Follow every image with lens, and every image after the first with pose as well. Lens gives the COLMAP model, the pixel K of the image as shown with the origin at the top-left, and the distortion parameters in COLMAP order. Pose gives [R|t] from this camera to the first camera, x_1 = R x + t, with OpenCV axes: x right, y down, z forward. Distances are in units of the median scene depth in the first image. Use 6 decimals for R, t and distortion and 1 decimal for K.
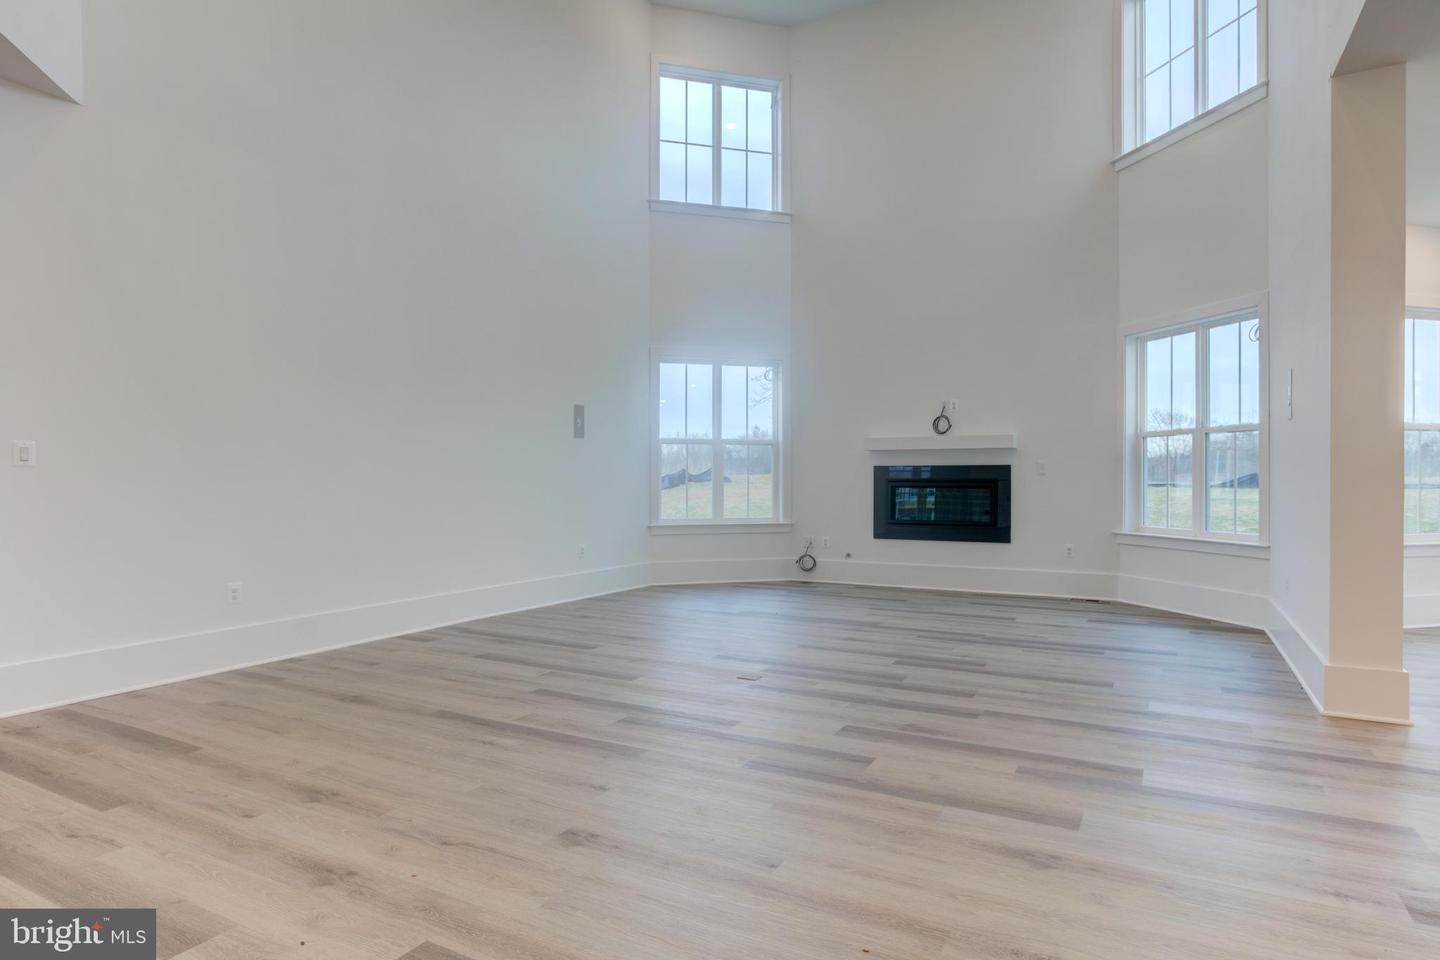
lens RADIAL K [[838.9, 0, 720.0], [0, 838.9, 480.0], [0, 0, 1]] dist [-0.047742, 0.033331]
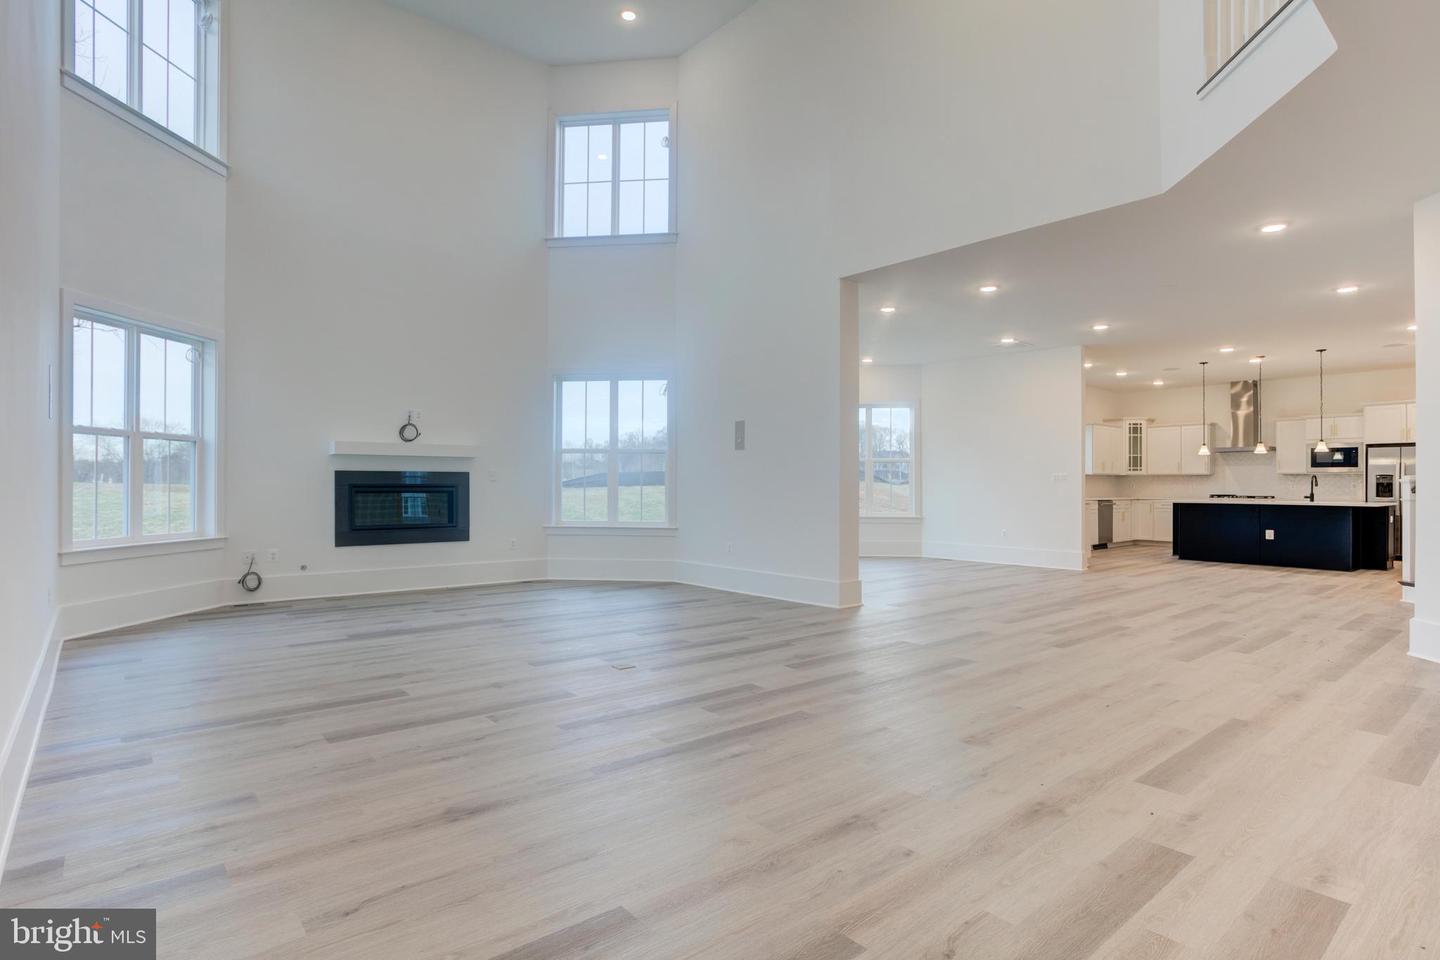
lens RADIAL K [[762.1, 0, 720.0], [0, 762.1, 480.0], [0, 0, 1]] dist [-0.030810, 0.000584]
pose [[0.345045, 0.007124, 0.938559, -0.513403], [-0.001254, 0.999974, -0.007129, -0.000340], [-0.938585, 0.001282, 0.345045, 0.325053]]
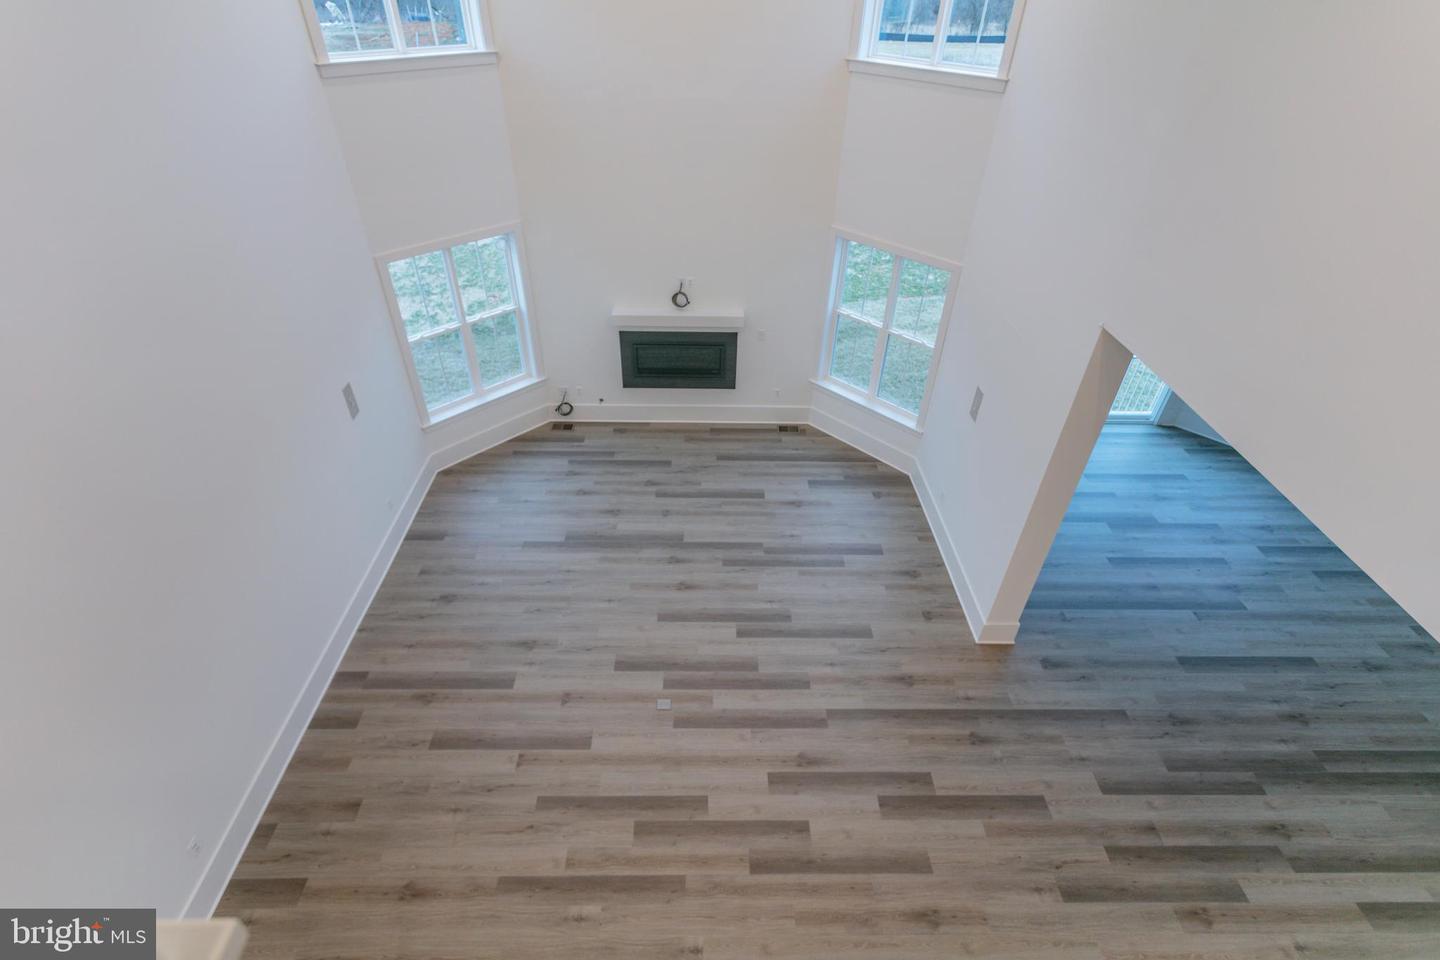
lens RADIAL K [[713.8, 0, 720.0], [0, 713.8, 480.0], [0, 0, 1]] dist [0.009295, 0.000750]
pose [[0.863622, -0.295310, 0.408594, -0.161369], [-0.023720, 0.785778, 0.618054, -0.495798], [-0.503582, -0.543457, 0.671610, 0.204317]]
